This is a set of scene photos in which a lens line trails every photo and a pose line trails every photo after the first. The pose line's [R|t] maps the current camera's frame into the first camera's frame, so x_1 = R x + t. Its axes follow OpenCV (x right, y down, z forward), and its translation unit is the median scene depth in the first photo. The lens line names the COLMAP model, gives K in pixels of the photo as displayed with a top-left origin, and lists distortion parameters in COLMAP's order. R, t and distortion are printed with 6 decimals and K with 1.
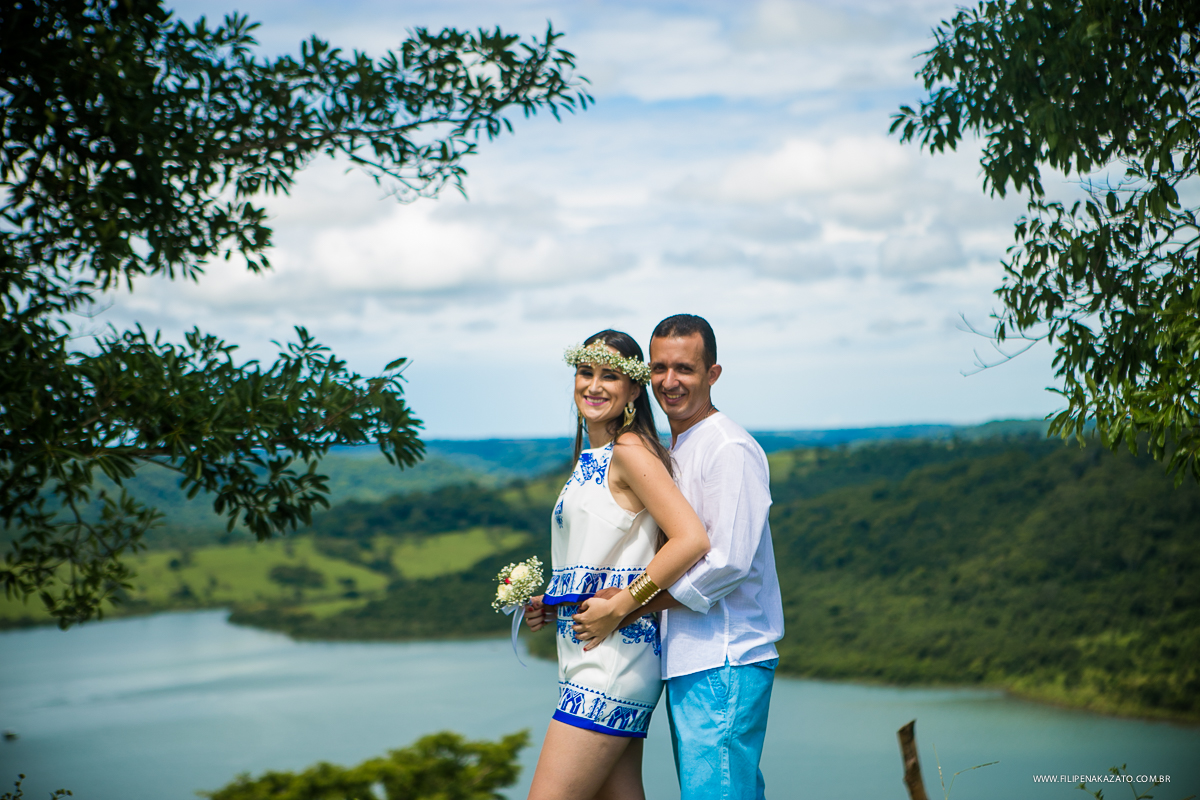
lens RADIAL K [[2324.6, 0, 600.0], [0, 2324.6, 400.0], [0, 0, 1]] dist [0.319204, -0.159771]
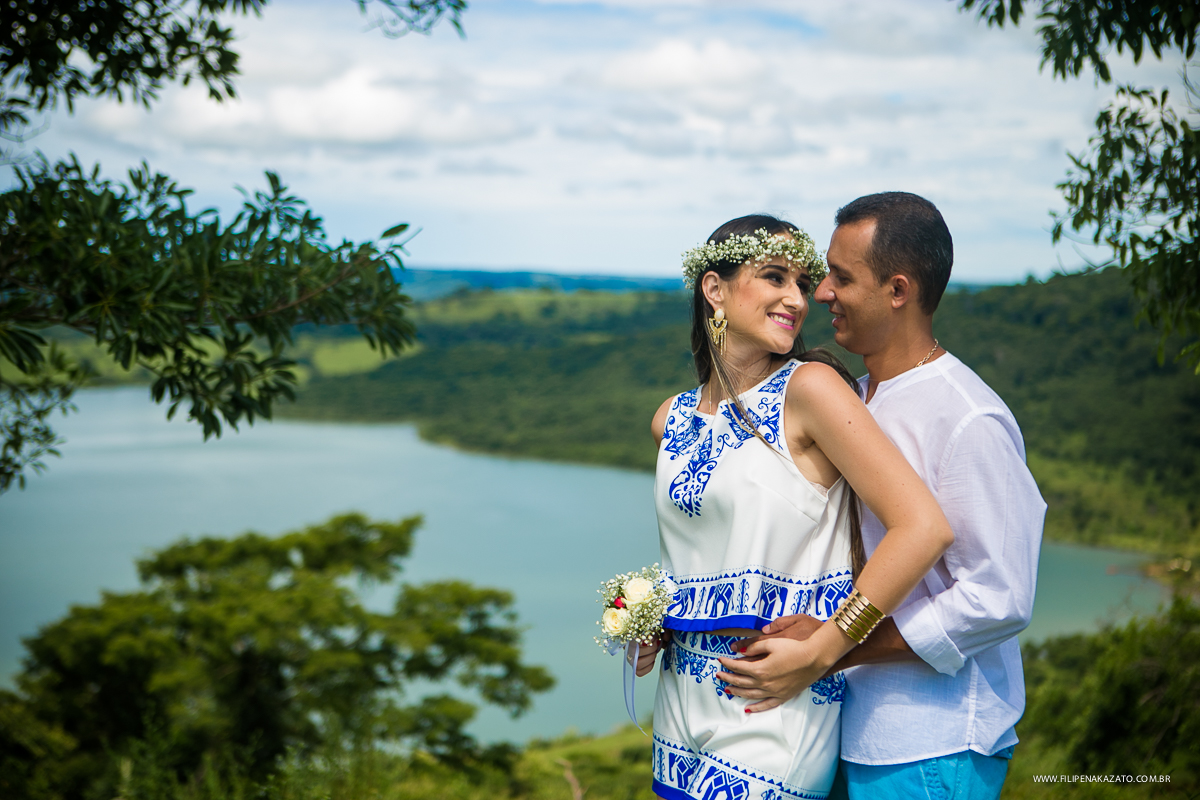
lens RADIAL K [[1884.2, 0, 597.0], [0, 1884.2, 413.6], [0, 0, 1]] dist [-0.113446, 1.737410]
pose [[0.995921, 0.064950, 0.062629, -0.045922], [-0.070230, 0.993804, 0.086153, -0.011190], [-0.056645, -0.090200, 0.994311, 0.302521]]
